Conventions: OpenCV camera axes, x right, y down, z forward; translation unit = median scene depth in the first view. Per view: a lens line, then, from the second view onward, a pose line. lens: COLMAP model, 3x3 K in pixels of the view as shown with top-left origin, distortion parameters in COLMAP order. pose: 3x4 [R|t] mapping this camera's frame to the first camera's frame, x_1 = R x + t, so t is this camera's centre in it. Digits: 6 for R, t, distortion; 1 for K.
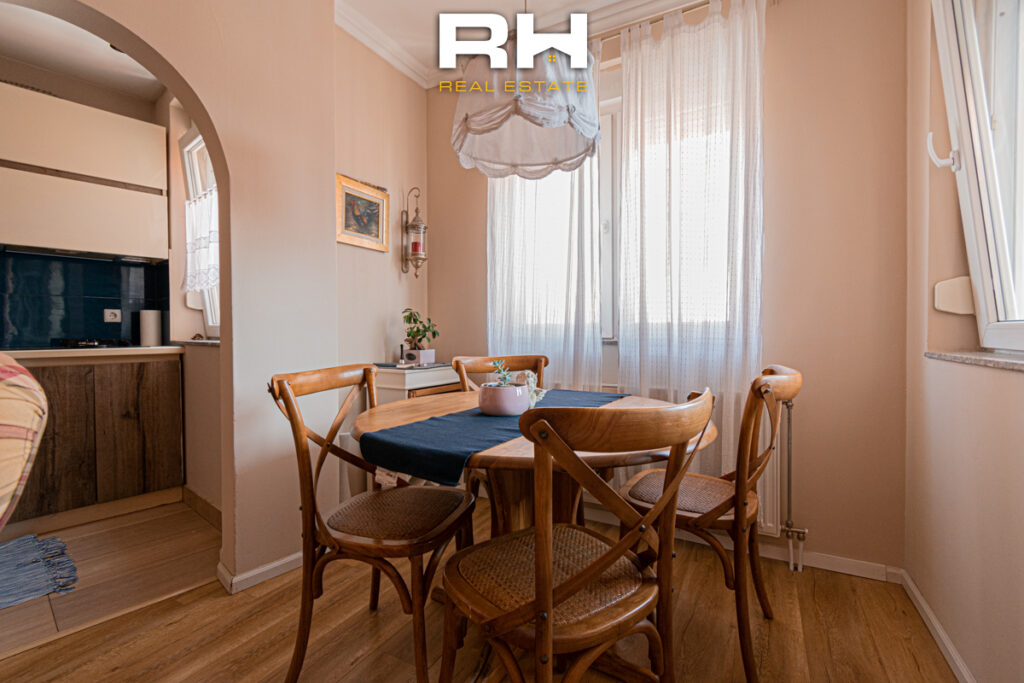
lens RADIAL K [[407.5, 0, 519.6], [0, 407.5, 336.9], [0, 0, 1]] dist [0.000579, 0.000108]
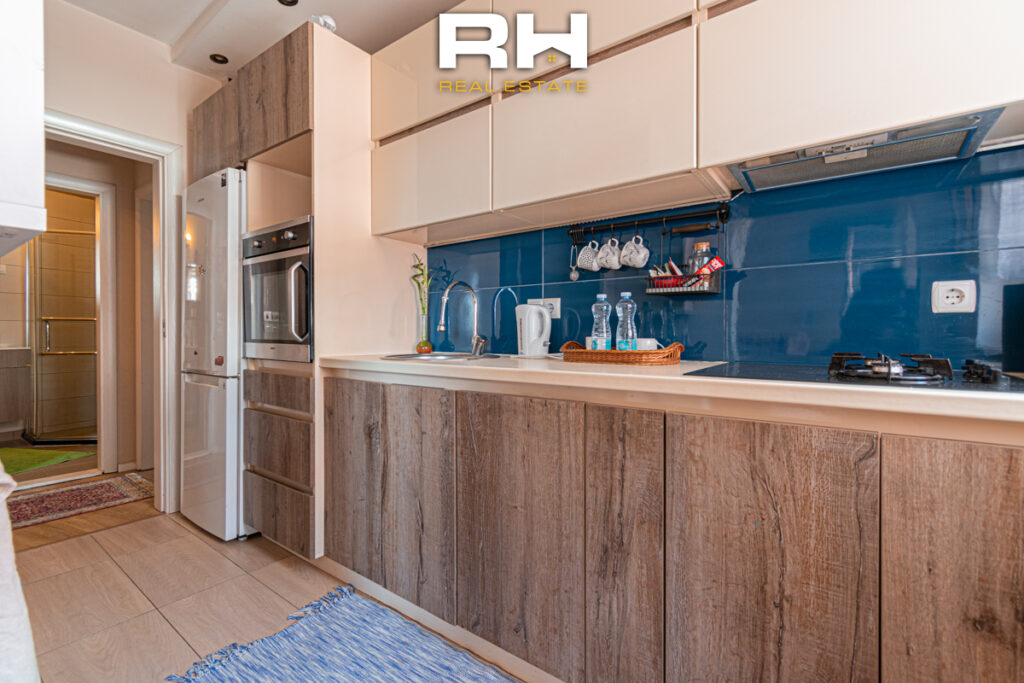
lens RADIAL K [[407.5, 0, 519.6], [0, 407.5, 336.9], [0, 0, 1]] dist [0.000579, 0.000108]
pose [[-0.053948, 0.006595, -0.998522, -0.688794], [-0.017099, 0.999825, 0.007528, -0.010529], [0.998397, 0.017480, -0.053826, 0.714709]]
